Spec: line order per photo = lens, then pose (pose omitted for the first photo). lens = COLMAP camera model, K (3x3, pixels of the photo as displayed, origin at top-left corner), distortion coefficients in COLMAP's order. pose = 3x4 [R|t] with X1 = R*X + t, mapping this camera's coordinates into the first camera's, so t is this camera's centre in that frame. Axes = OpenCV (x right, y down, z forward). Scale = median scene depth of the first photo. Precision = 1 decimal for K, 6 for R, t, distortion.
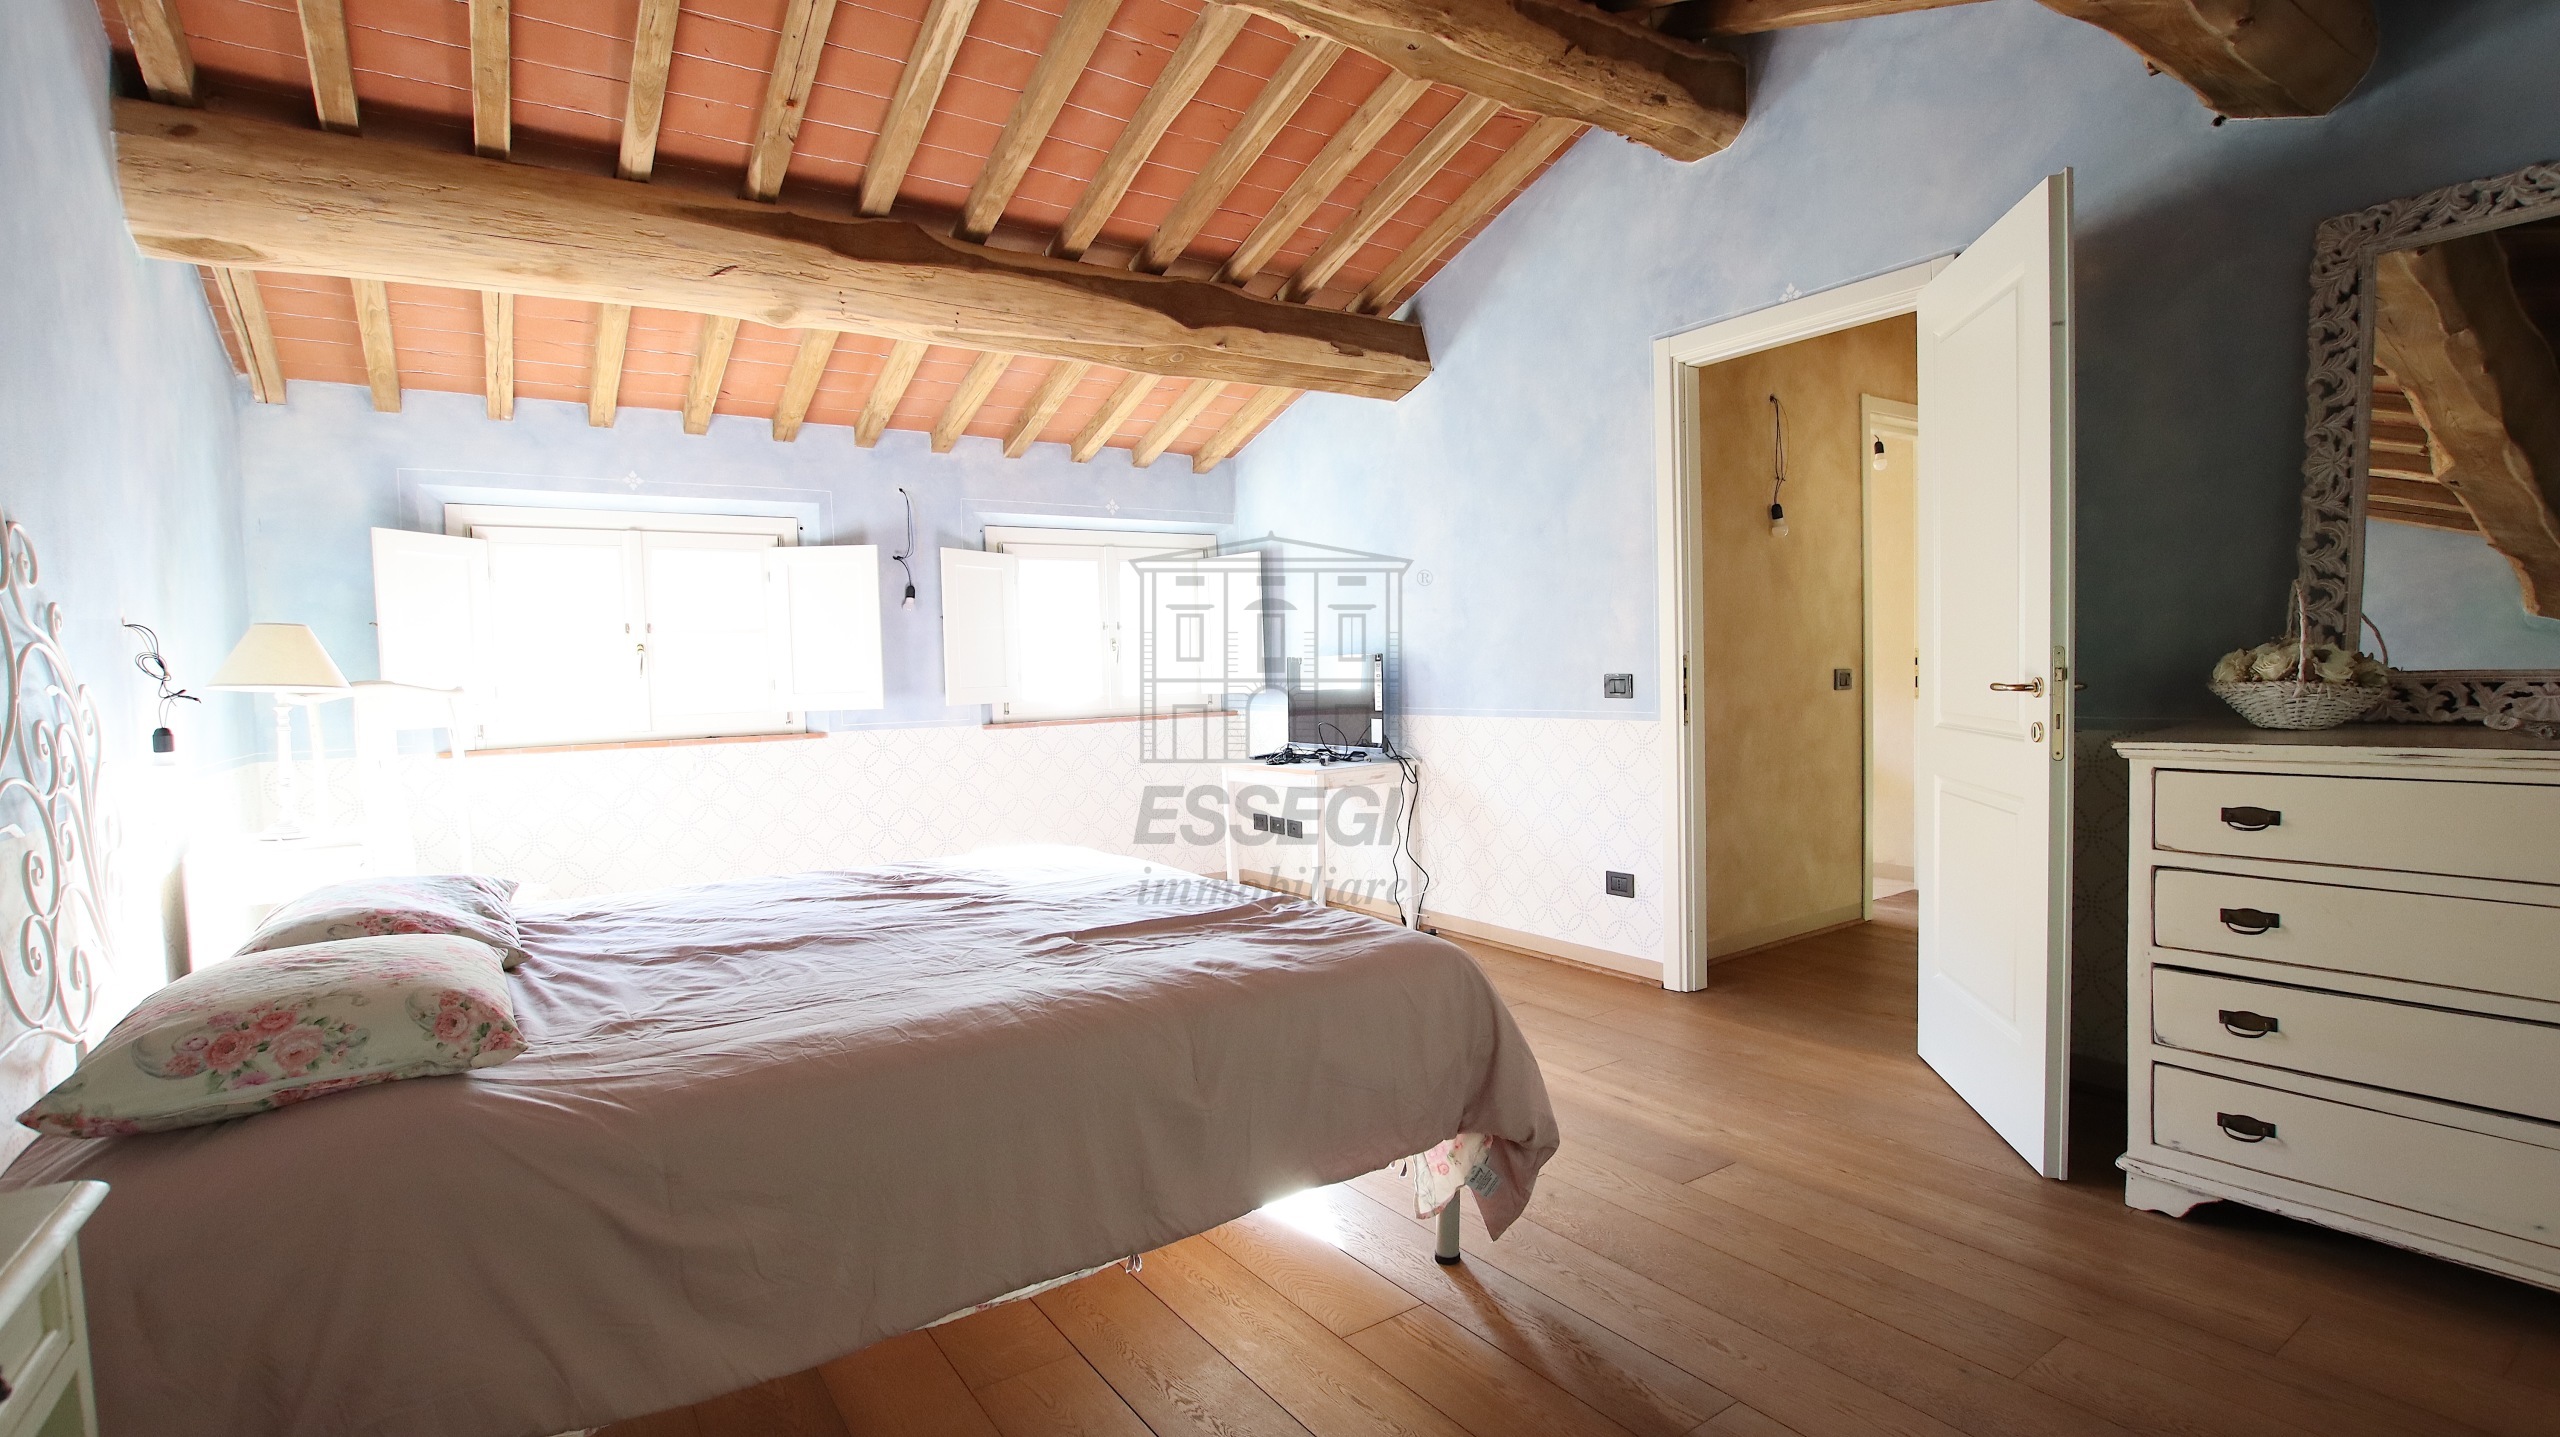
lens RADIAL K [[1187.6, 0, 1284.8], [0, 1187.6, 725.2], [0, 0, 1]] dist [-0.030306, 0.004234]
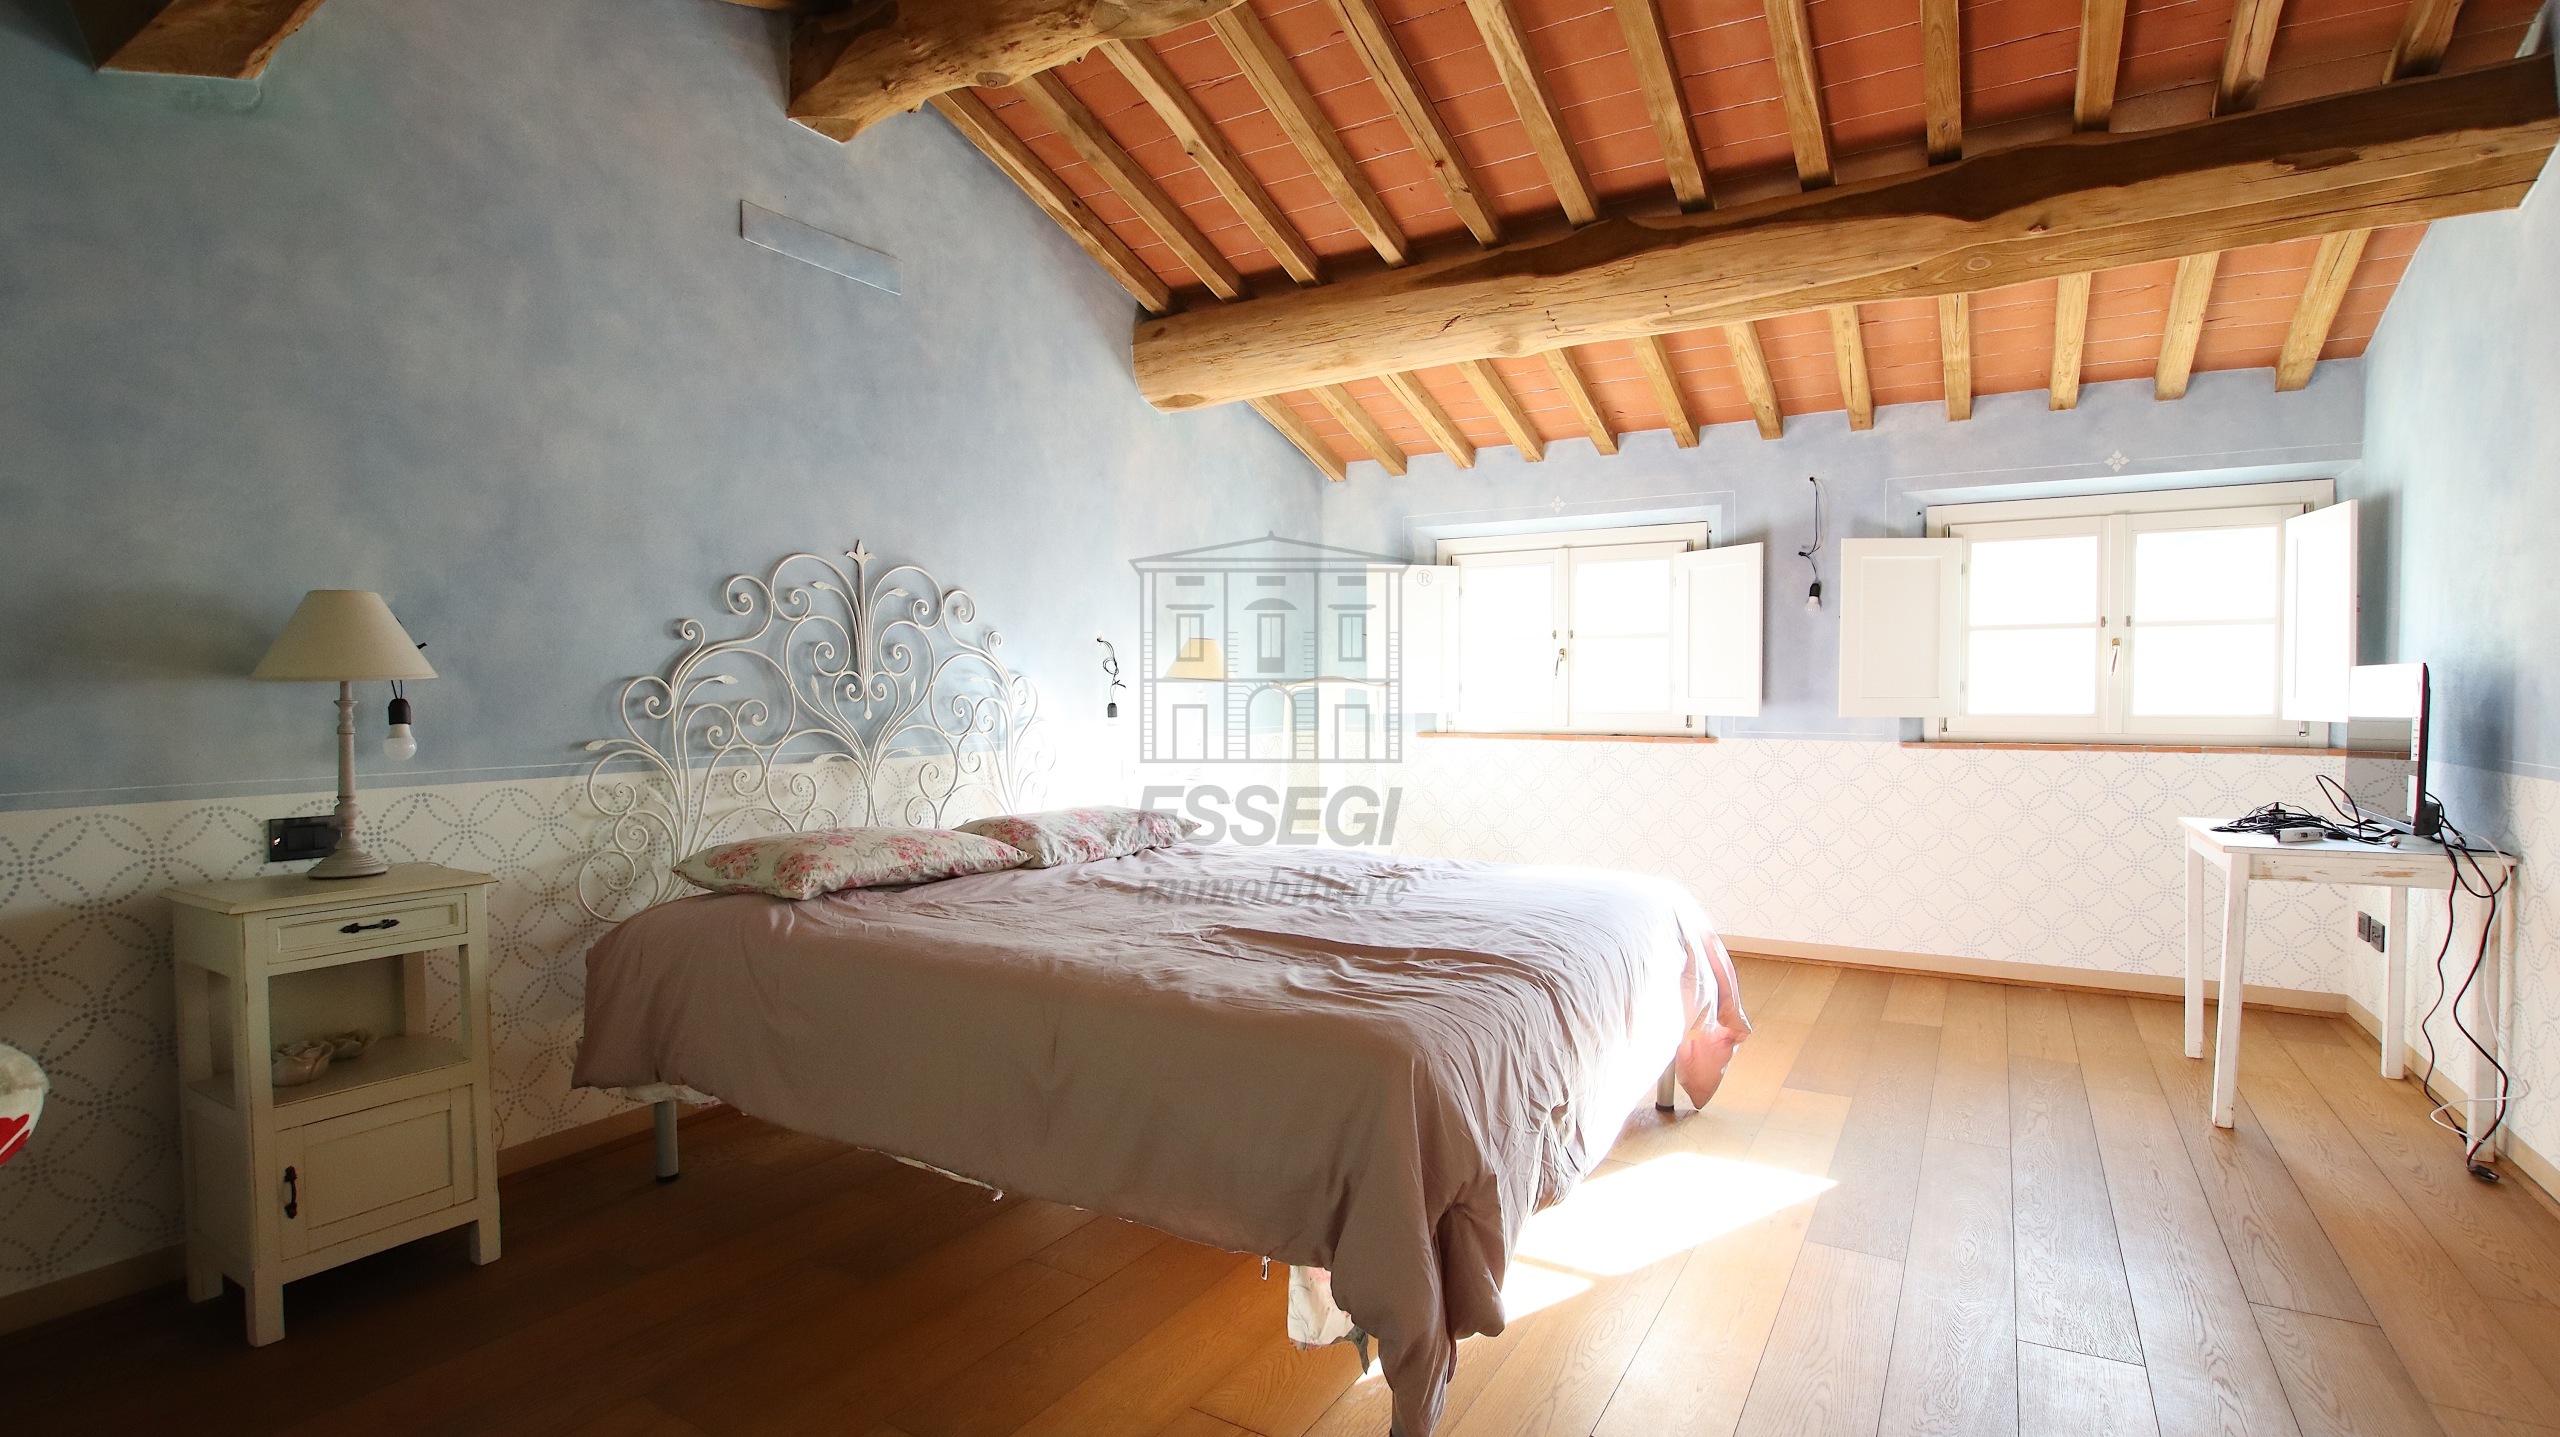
lens RADIAL K [[1187.6, 0, 1284.8], [0, 1187.6, 725.2], [0, 0, 1]] dist [-0.030306, 0.004234]
pose [[0.421271, 0.054628, -0.905288, 0.404548], [-0.053216, 0.997953, 0.035456, -0.023256], [0.905372, 0.033239, 0.423316, 0.299838]]
